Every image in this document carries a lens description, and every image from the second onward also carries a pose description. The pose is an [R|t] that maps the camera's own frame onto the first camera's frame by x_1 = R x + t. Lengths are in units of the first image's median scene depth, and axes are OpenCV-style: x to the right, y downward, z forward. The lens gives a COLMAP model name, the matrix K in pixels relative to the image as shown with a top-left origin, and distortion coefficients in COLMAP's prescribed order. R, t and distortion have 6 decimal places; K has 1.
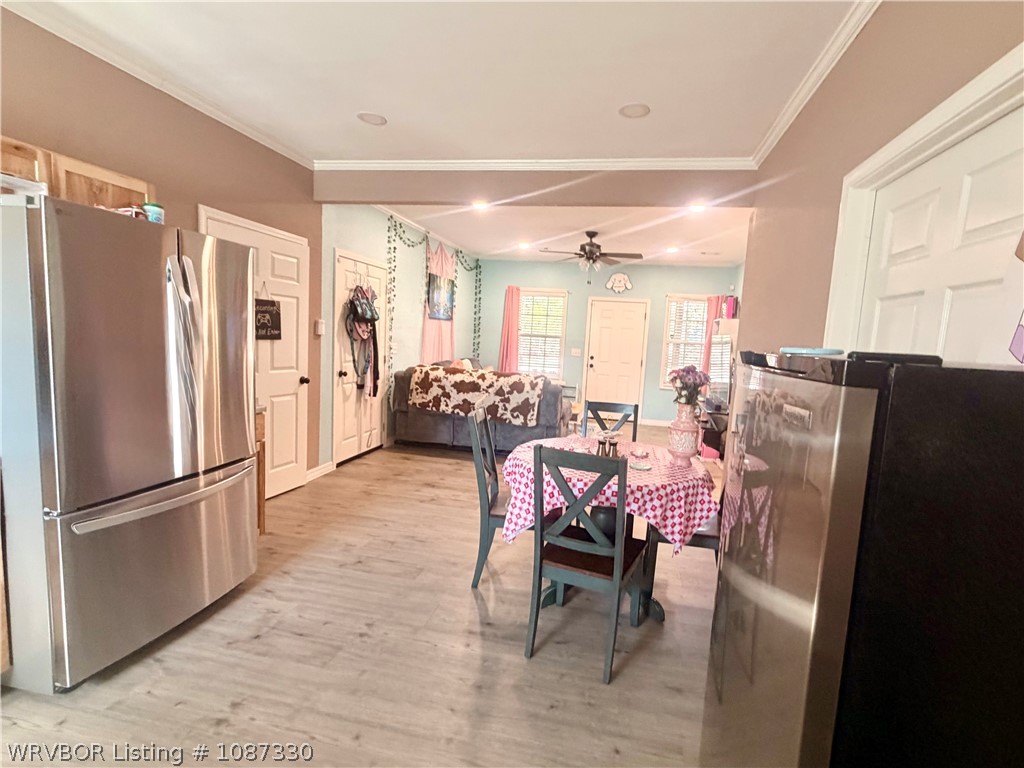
lens RADIAL K [[477.1, 0, 529.6], [0, 477.1, 387.4], [0, 0, 1]] dist [-0.002465, 0.000829]
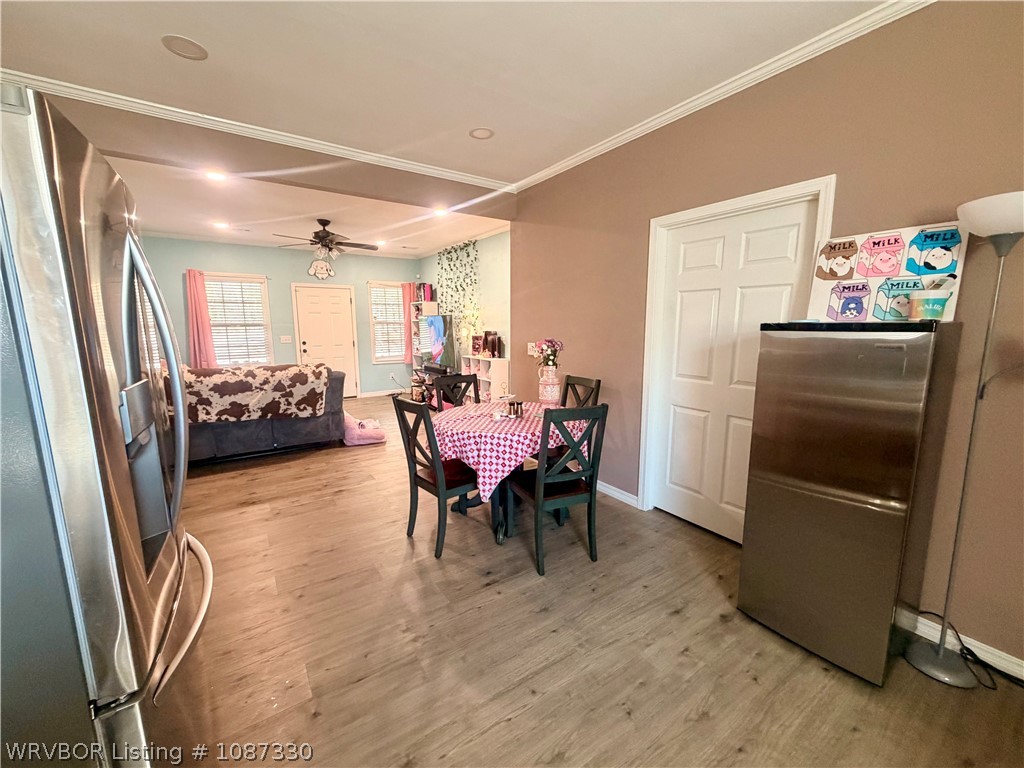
lens RADIAL K [[406.6, 0, 510.0], [0, 406.6, 387.3], [0, 0, 1]] dist [0.000709, -0.000168]
pose [[0.709454, -0.169199, 0.684139, -0.355591], [0.122663, 0.985581, 0.116549, -0.033979], [-0.693995, 0.001232, 0.719979, 0.132937]]
